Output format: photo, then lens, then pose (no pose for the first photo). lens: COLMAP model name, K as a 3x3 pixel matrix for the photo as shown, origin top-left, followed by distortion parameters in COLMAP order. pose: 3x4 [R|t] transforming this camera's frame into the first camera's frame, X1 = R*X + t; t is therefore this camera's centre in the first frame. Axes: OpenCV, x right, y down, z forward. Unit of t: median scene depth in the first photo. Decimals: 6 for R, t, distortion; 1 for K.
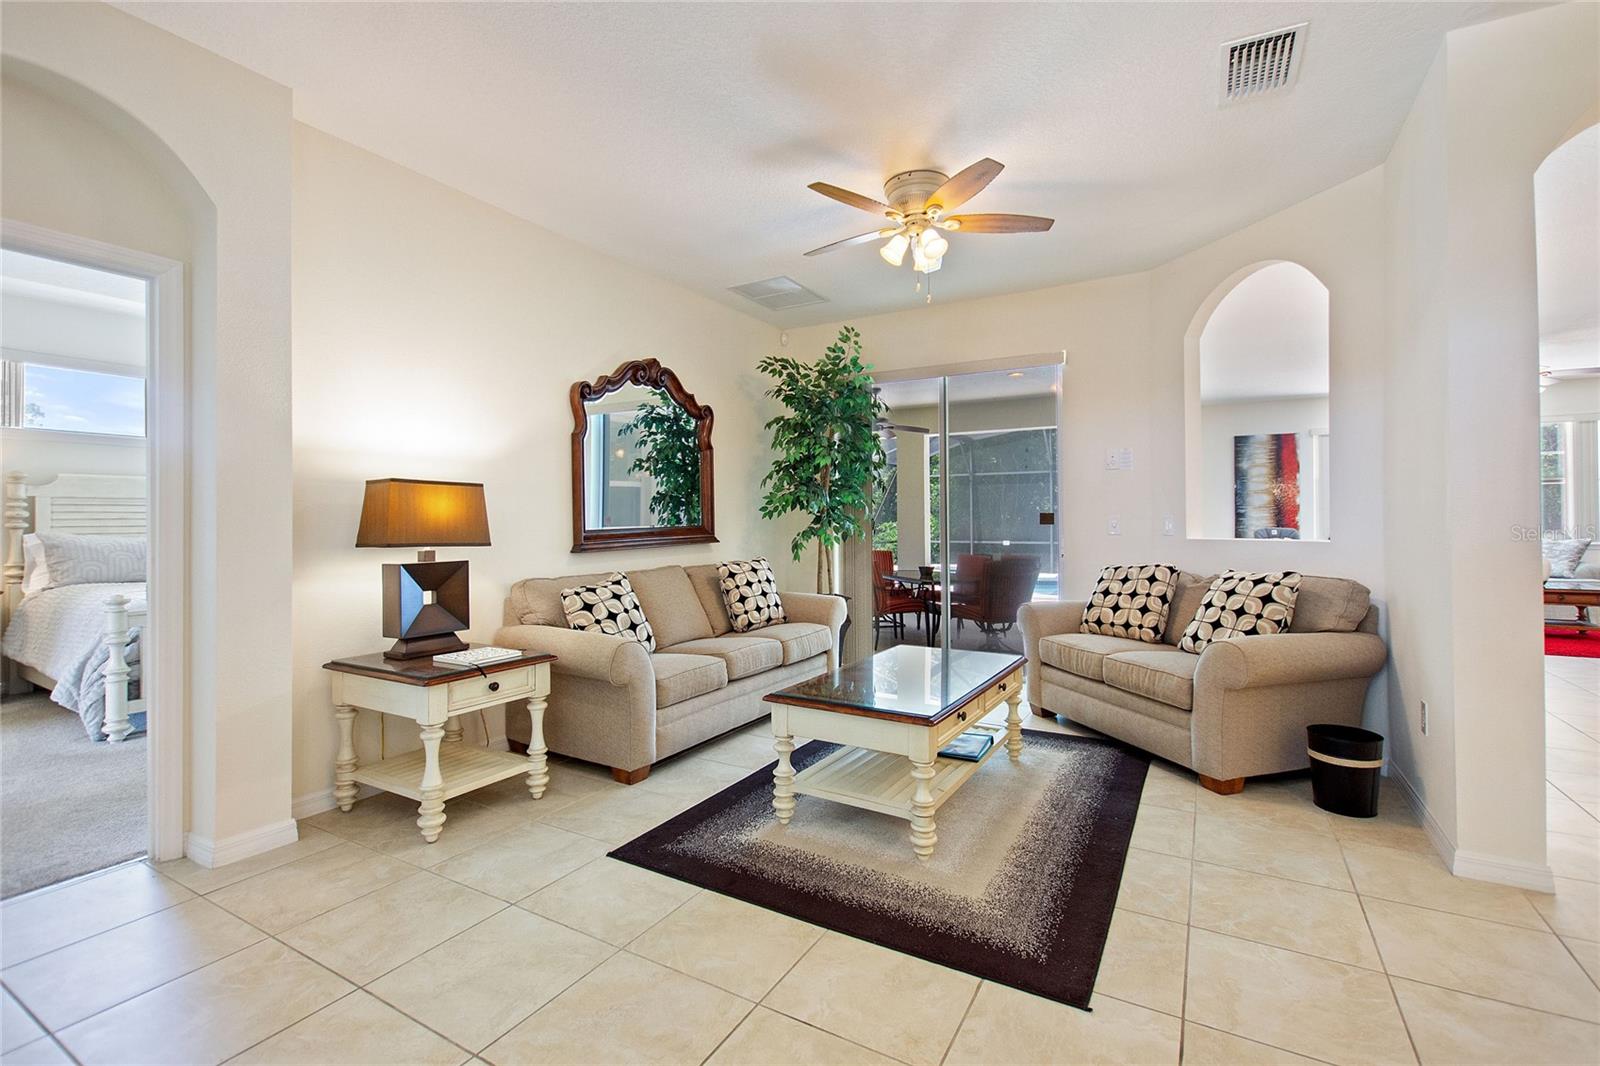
lens RADIAL K [[710.4, 0, 800.0], [0, 710.4, 533.0], [0, 0, 1]] dist [0.009535, -0.000237]
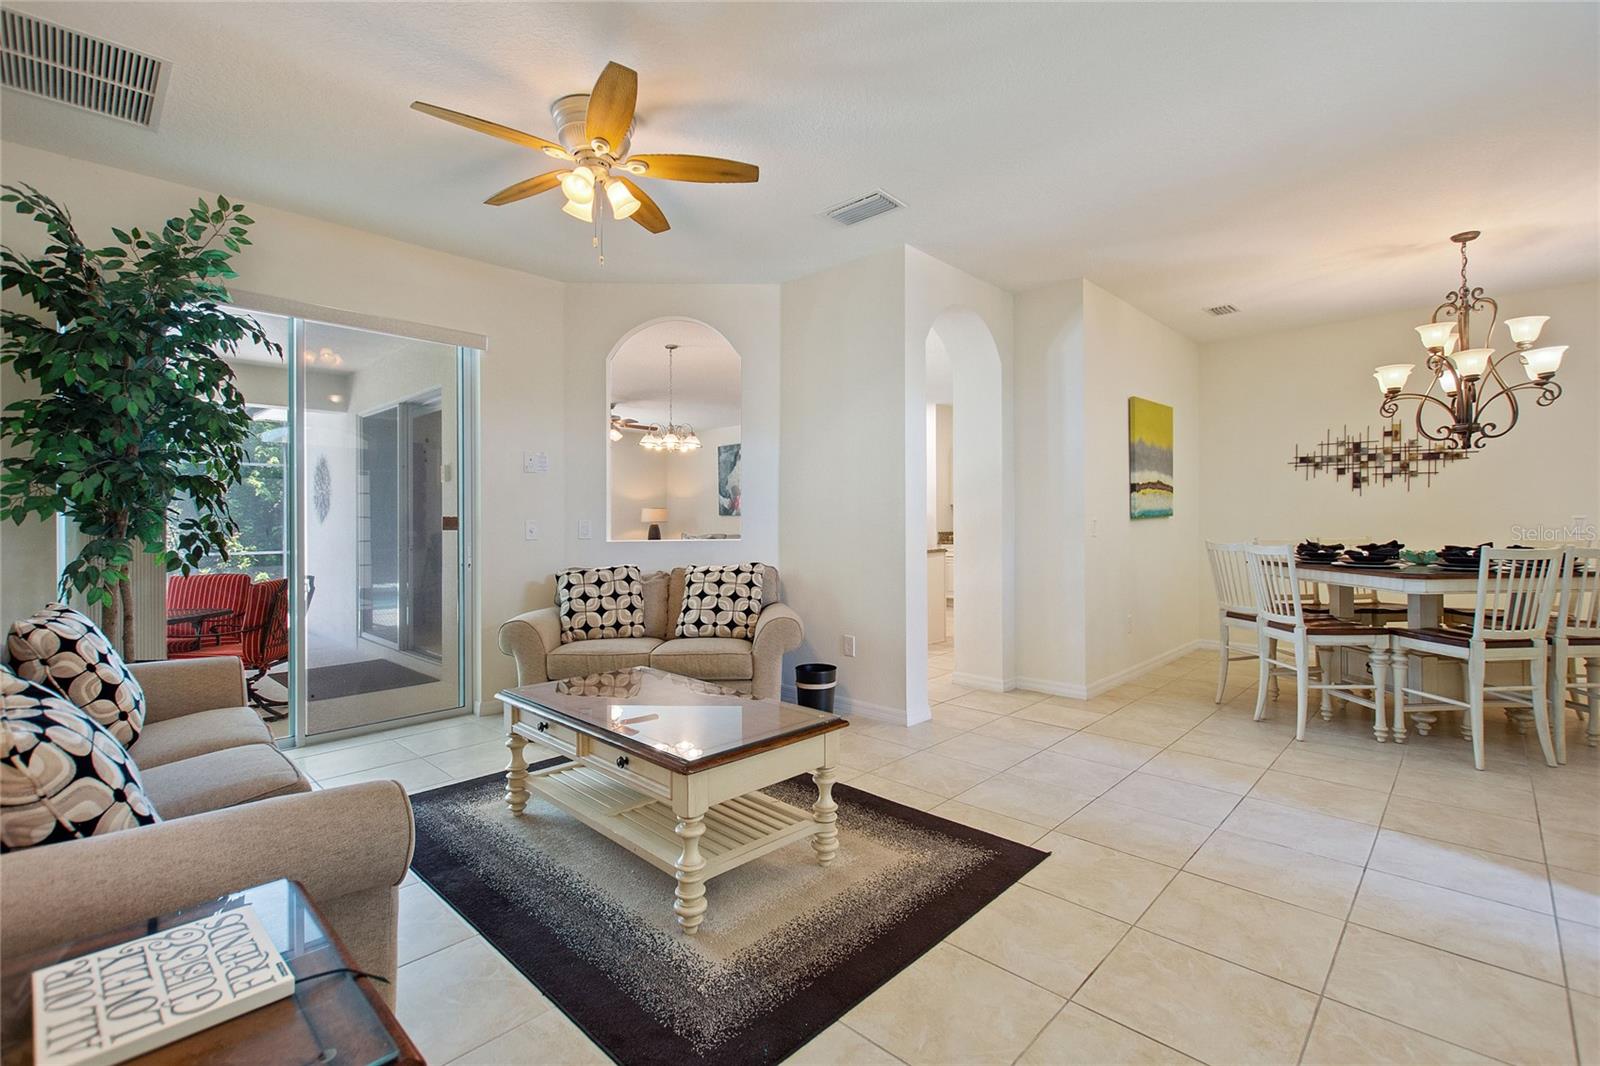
lens RADIAL K [[710.4, 0, 800.0], [0, 710.4, 533.0], [0, 0, 1]] dist [0.009535, -0.000237]
pose [[0.238350, -0.012097, 0.971104, -0.637000], [0.018359, 0.999800, 0.007948, -0.012626], [-0.971006, 0.015934, 0.238524, 0.629085]]
